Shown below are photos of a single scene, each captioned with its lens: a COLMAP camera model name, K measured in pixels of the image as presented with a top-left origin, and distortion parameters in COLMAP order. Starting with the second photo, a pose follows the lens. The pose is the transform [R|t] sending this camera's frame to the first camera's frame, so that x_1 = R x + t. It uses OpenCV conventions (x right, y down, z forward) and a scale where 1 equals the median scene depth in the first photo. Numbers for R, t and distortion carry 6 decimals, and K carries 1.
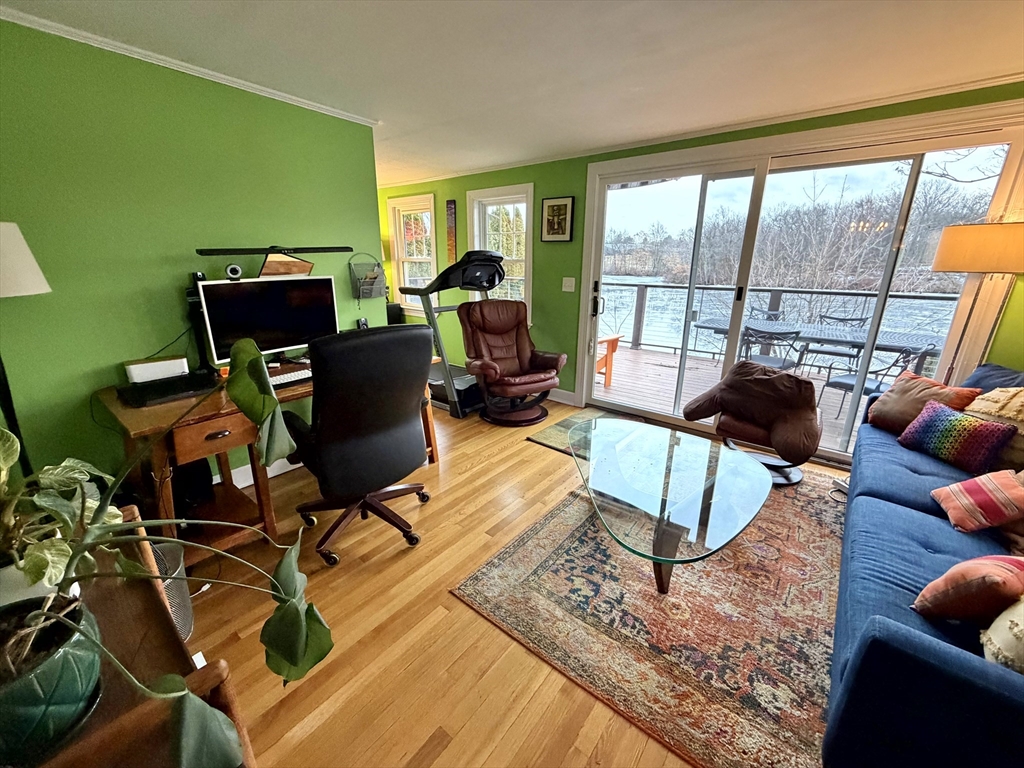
lens RADIAL K [[407.5, 0, 509.2], [0, 407.5, 382.8], [0, 0, 1]] dist [0.001152, -0.000454]
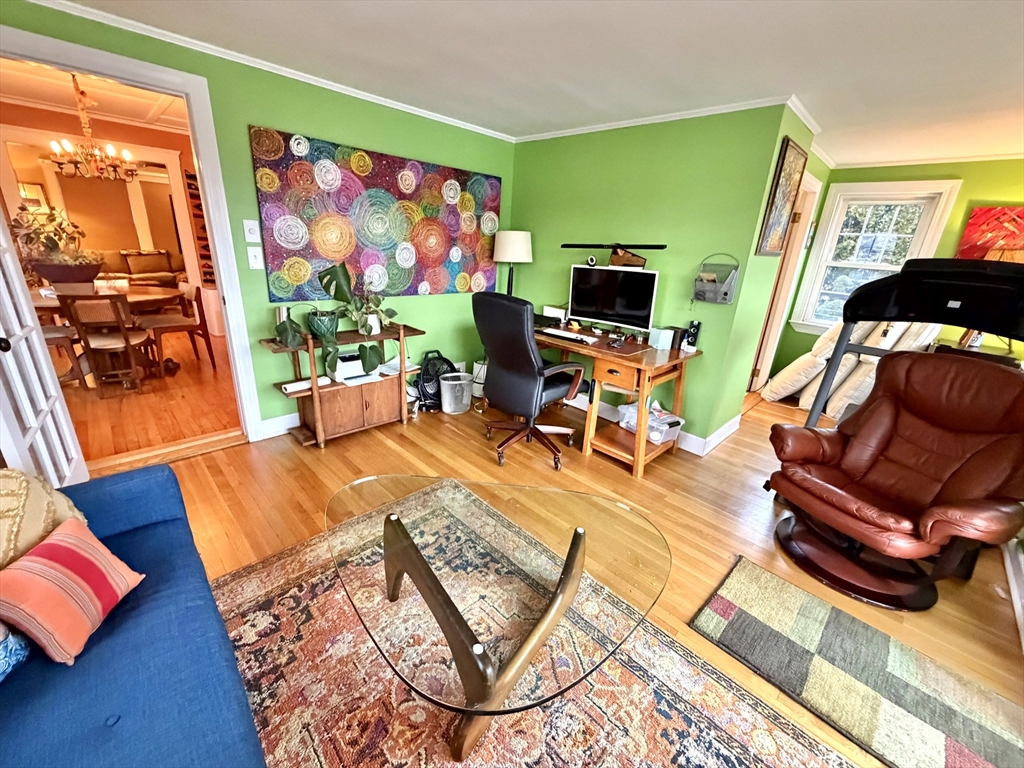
lens RADIAL K [[407.5, 0, 509.2], [0, 407.5, 382.8], [0, 0, 1]] dist [0.001152, -0.000454]
pose [[-0.112182, 0.309447, -0.944276, 1.216784], [-0.347370, 0.878107, 0.329031, -0.363844], [0.930994, 0.364925, 0.008985, 1.197069]]
